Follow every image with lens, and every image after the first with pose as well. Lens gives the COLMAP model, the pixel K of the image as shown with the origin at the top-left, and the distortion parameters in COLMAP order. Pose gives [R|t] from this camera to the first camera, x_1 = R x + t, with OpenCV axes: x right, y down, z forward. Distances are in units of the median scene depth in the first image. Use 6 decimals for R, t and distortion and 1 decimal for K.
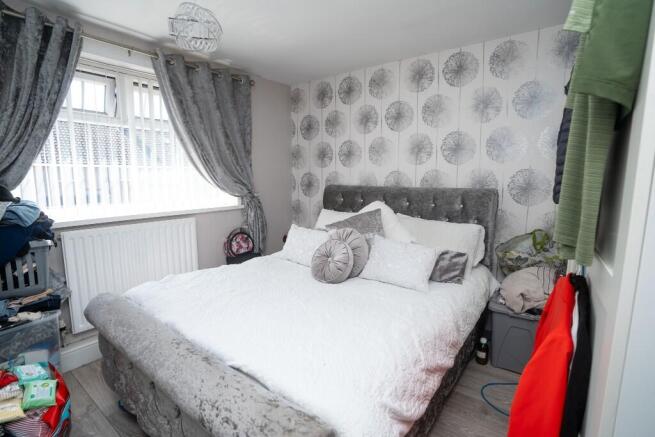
lens RADIAL K [[319.7, 0, 330.2], [0, 319.7, 218.8], [0, 0, 1]] dist [-0.042942, 0.008779]
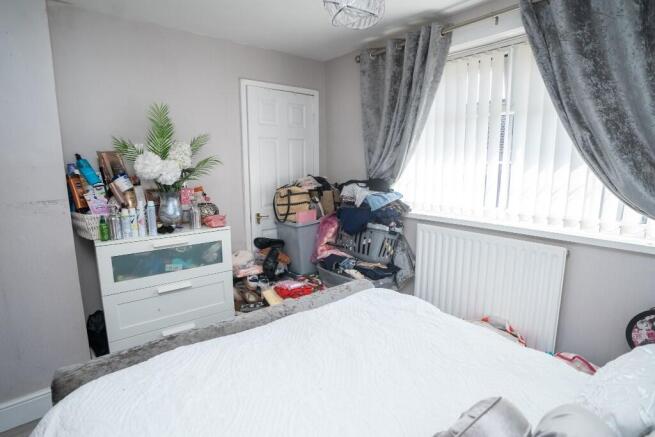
lens RADIAL K [[319.7, 0, 327.8], [0, 319.7, 218.0], [0, 0, 1]] dist [-0.042942, 0.008779]
pose [[-0.204049, 0.160019, -0.965794, 0.352724], [-0.129930, 0.973396, 0.188730, -0.166129], [0.970300, 0.163996, -0.177830, 0.975603]]
